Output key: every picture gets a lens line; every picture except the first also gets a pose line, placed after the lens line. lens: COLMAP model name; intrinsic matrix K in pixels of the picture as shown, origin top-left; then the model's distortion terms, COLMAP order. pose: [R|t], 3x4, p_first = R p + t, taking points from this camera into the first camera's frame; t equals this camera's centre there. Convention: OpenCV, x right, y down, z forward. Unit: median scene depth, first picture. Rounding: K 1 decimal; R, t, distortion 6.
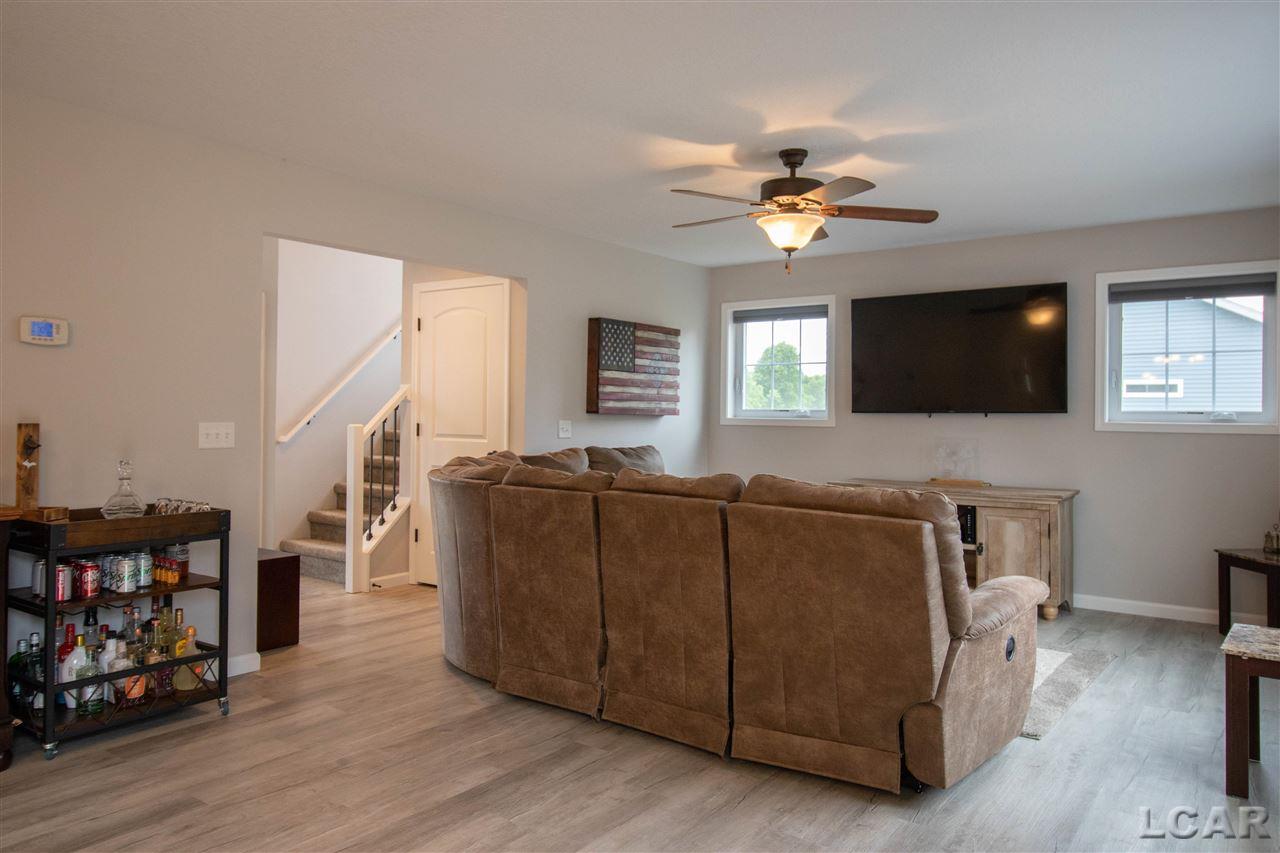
lens RADIAL K [[888.6, 0, 646.6], [0, 888.6, 425.4], [0, 0, 1]] dist [0.005877, 0.003762]
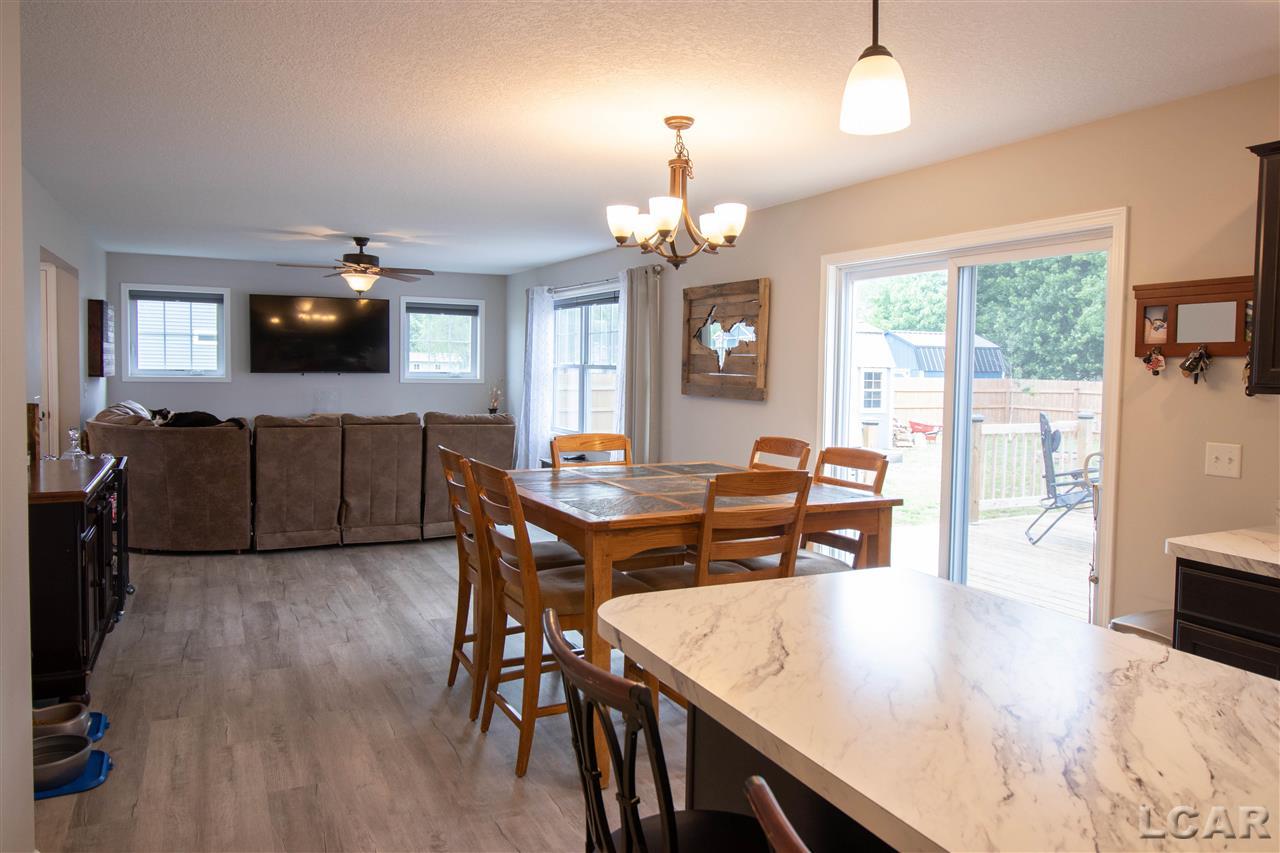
lens RADIAL K [[888.6, 0, 635.7], [0, 888.6, 419.3], [0, 0, 1]] dist [0.005877, 0.003762]
pose [[0.465464, -0.059647, 0.883055, -1.215036], [0.000976, 0.997761, 0.066881, -0.055903], [-0.885066, -0.030269, 0.464480, -0.369780]]
